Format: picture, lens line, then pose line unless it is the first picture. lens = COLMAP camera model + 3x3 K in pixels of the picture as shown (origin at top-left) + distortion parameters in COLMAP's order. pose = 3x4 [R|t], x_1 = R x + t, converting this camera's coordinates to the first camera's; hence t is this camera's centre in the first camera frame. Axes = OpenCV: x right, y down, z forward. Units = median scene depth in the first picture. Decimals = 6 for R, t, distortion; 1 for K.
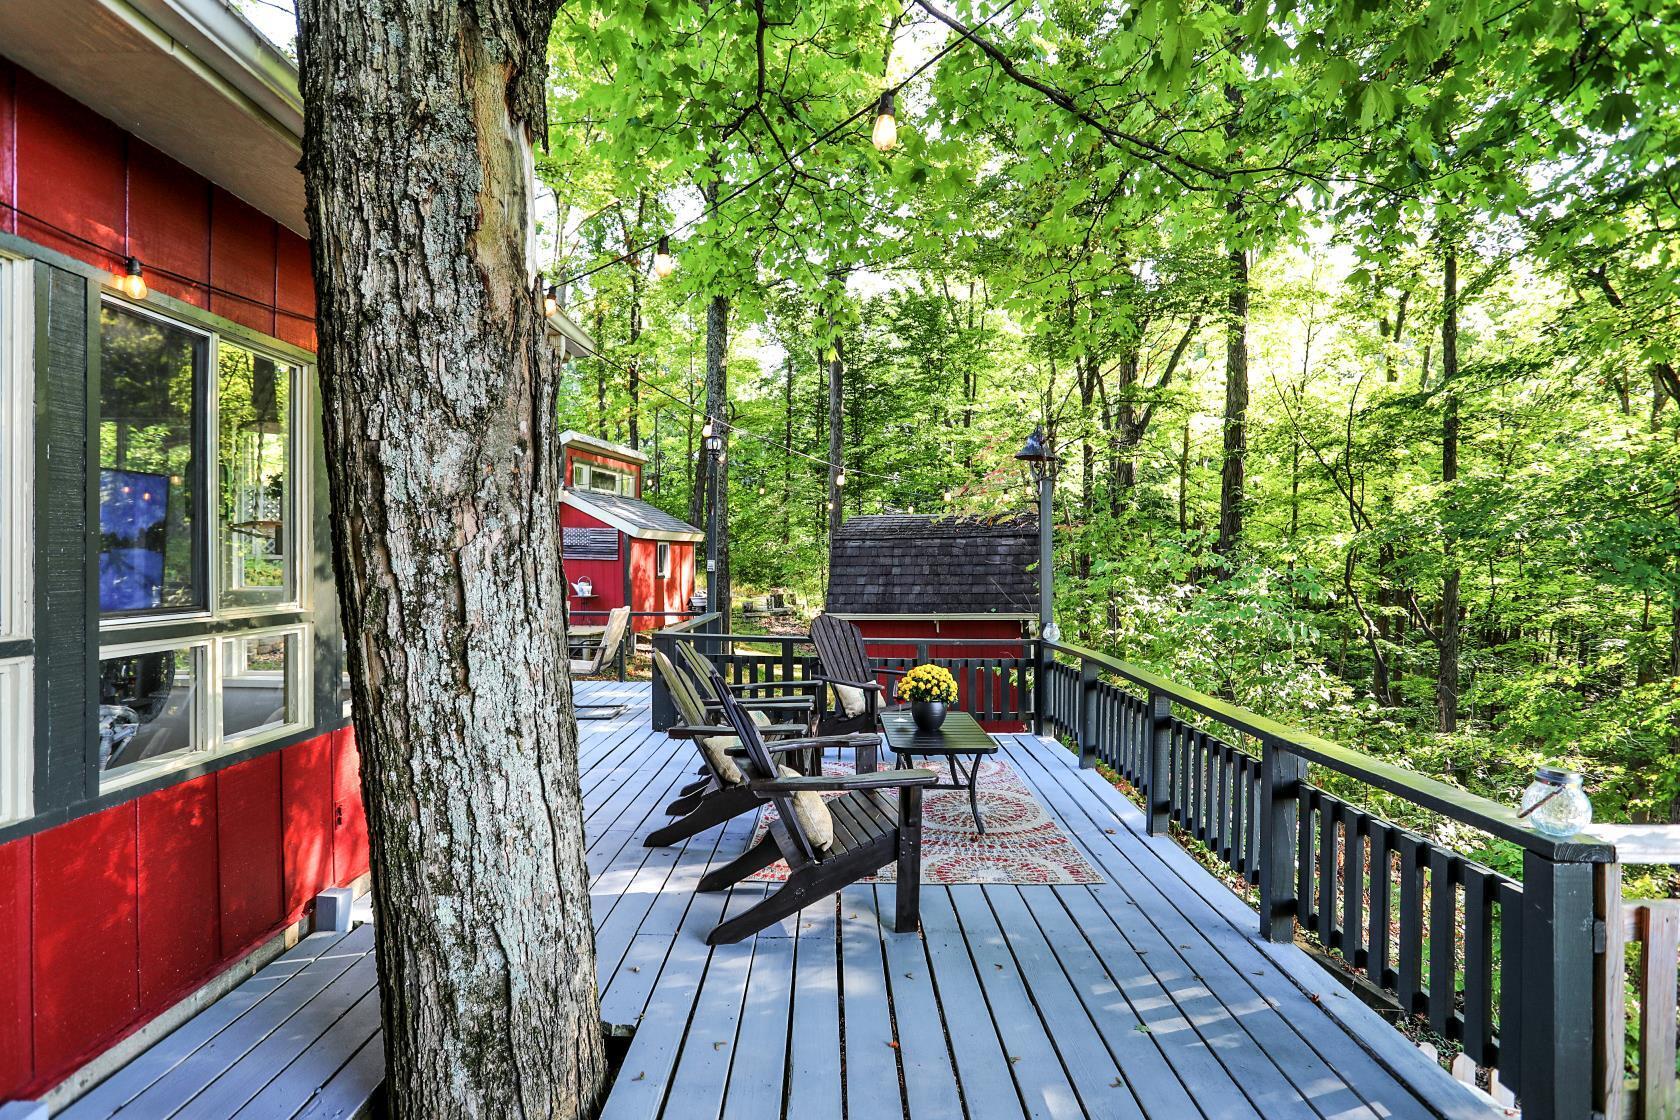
lens RADIAL K [[846.9, 0, 840.0], [0, 846.9, 560.0], [0, 0, 1]] dist [-0.080442, 0.043532]
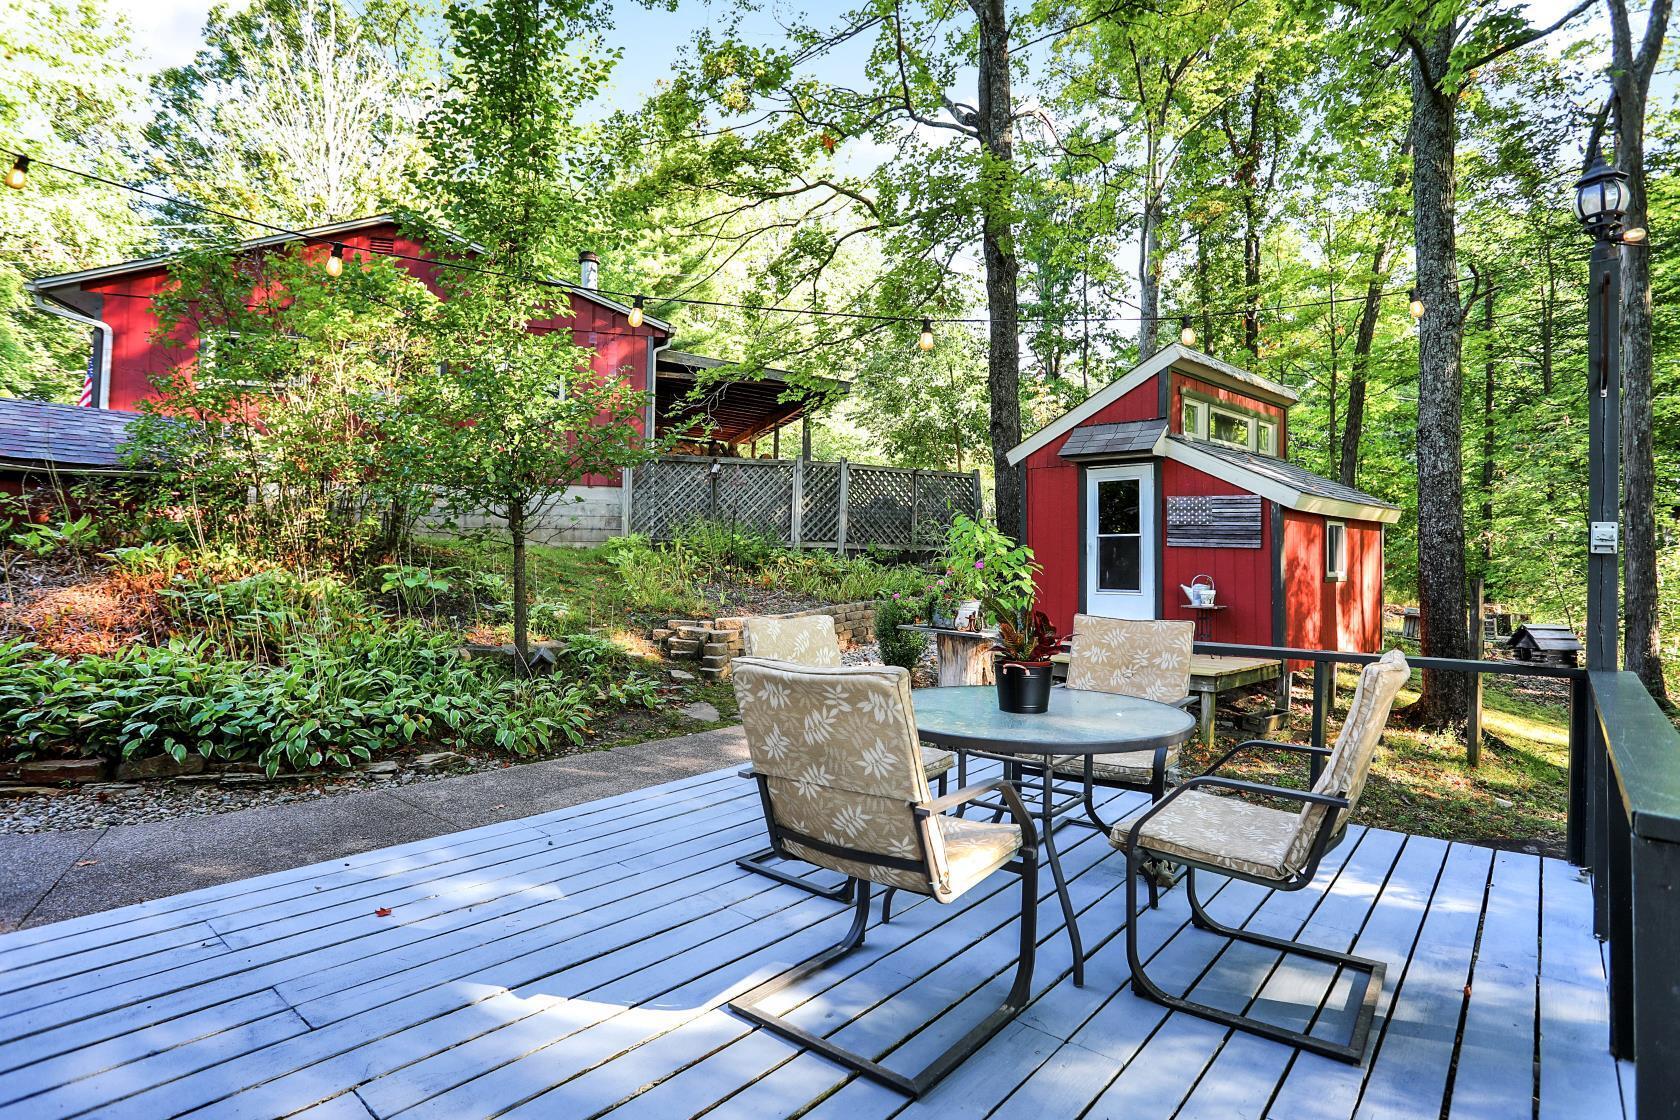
lens RADIAL K [[846.9, 0, 840.0], [0, 846.9, 560.0], [0, 0, 1]] dist [-0.080442, 0.043532]
pose [[0.776956, 0.007693, -0.629508, -0.115613], [-0.011090, 0.999937, -0.001467, 0.011802], [0.629457, 0.008121, 0.776993, 0.331219]]
